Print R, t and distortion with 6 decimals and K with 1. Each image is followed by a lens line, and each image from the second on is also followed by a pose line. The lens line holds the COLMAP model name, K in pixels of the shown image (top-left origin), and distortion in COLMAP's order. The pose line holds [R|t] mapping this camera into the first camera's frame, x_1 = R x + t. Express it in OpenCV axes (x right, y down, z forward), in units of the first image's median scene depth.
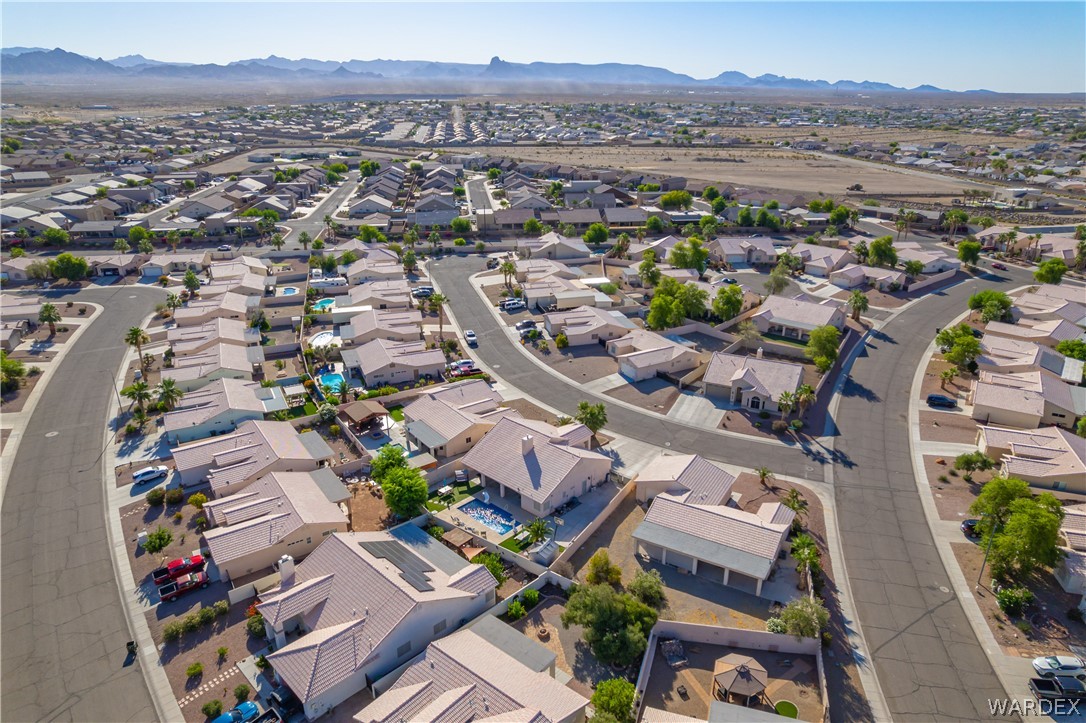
lens RADIAL K [[695.5, 0, 544.7], [0, 695.5, 368.9], [0, 0, 1]] dist [-0.081174, 0.075132]
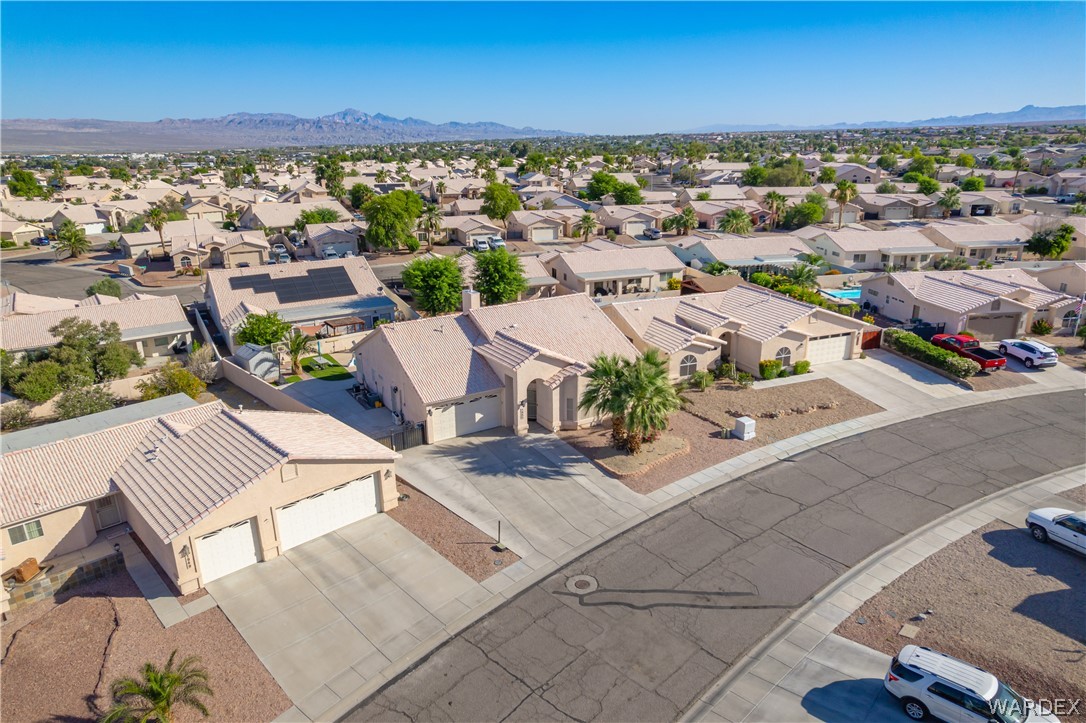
lens RADIAL K [[703.2, 0, 543.0], [0, 703.2, 361.5], [0, 0, 1]] dist [-0.079835, 0.078213]
pose [[-0.254171, 0.296928, -0.920451, 0.406695], [-0.347016, 0.860338, 0.373360, -0.066175], [0.902761, 0.414309, -0.115634, 0.958917]]
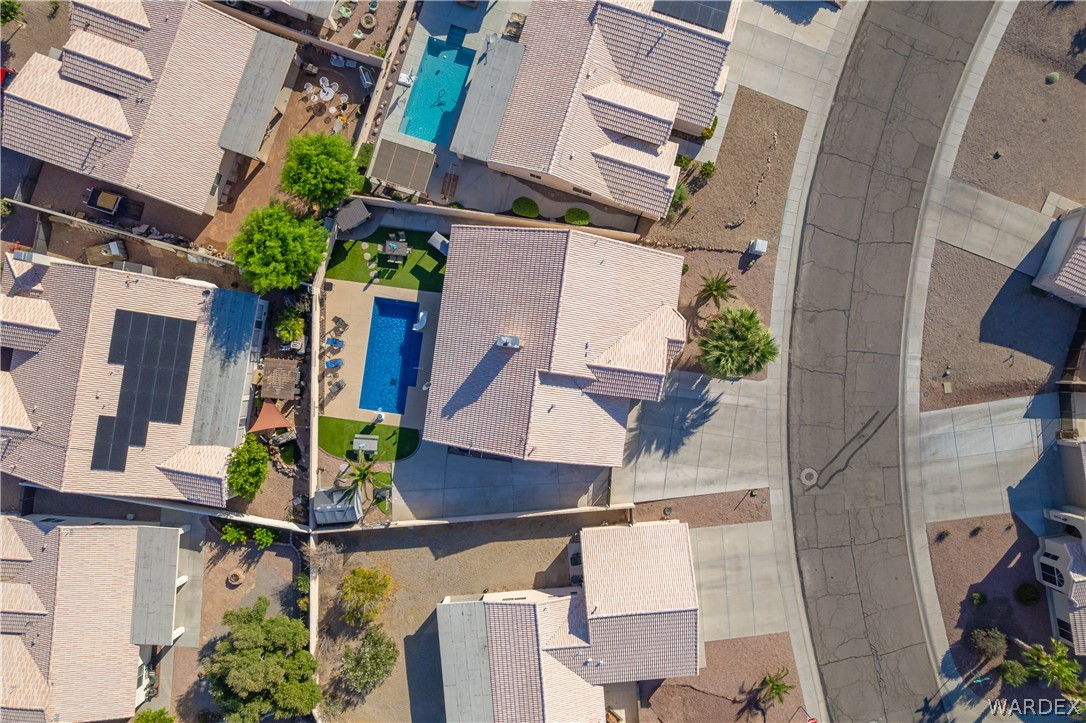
lens RADIAL K [[695.5, 0, 544.7], [0, 695.5, 368.9], [0, 0, 1]] dist [-0.081174, 0.075132]
pose [[0.582398, 0.812903, 0.000633, 0.005269], [-0.306289, 0.218717, 0.926472, -0.304363], [0.752994, -0.539769, 0.376364, 0.694422]]
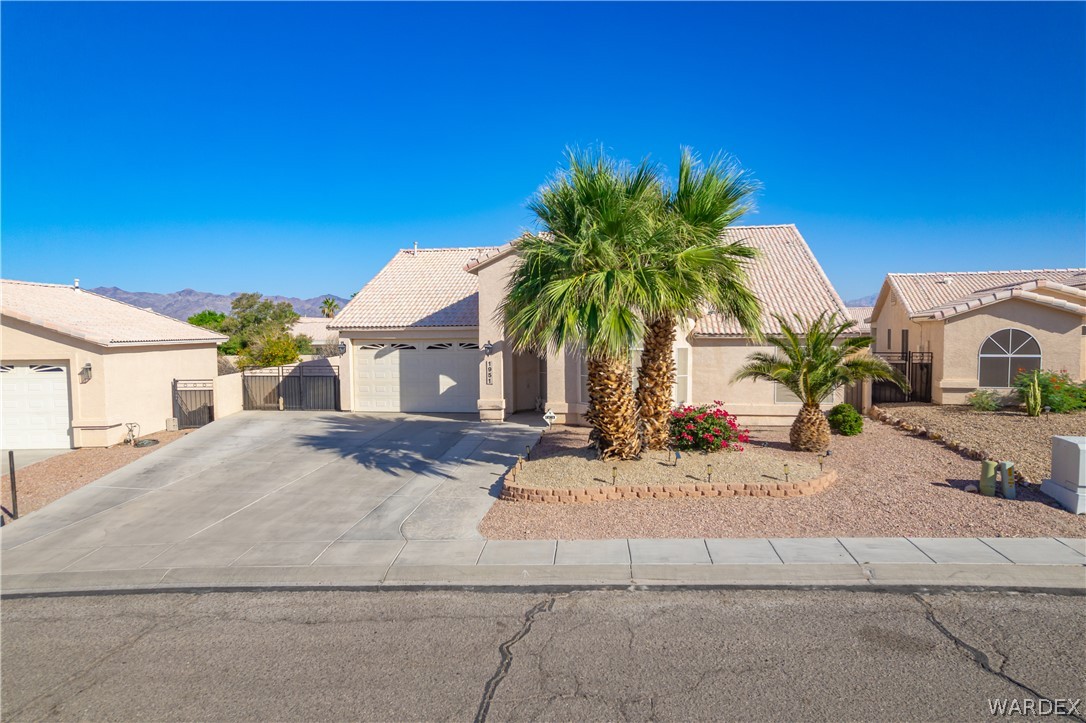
lens RADIAL K [[695.5, 0, 544.7], [0, 695.5, 368.9], [0, 0, 1]] dist [-0.081174, 0.075132]
pose [[-0.823468, 0.042759, -0.565749, 0.149672], [-0.198526, 0.912404, 0.357920, 0.039845], [0.531496, 0.407051, -0.742847, 1.058163]]
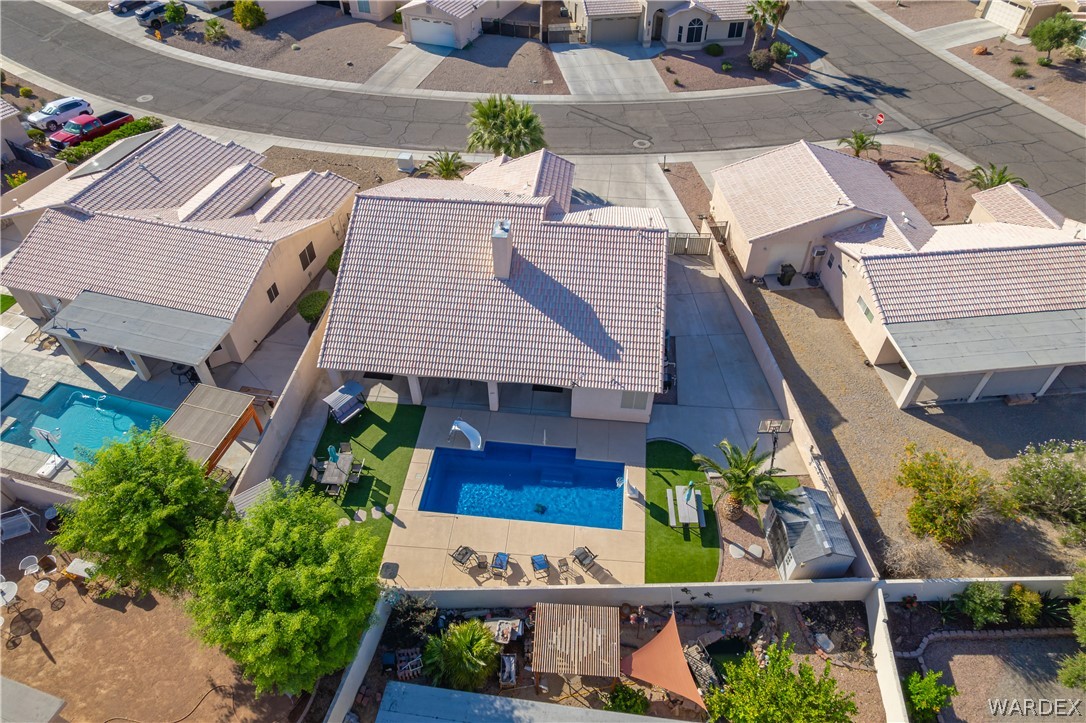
lens RADIAL K [[695.5, 0, 544.7], [0, 695.5, 368.9], [0, 0, 1]] dist [-0.081174, 0.075132]
pose [[0.795344, -0.430816, 0.426410, -0.154744], [0.225118, 0.863086, 0.452111, 0.007641], [-0.562805, -0.263592, 0.783435, 0.591679]]
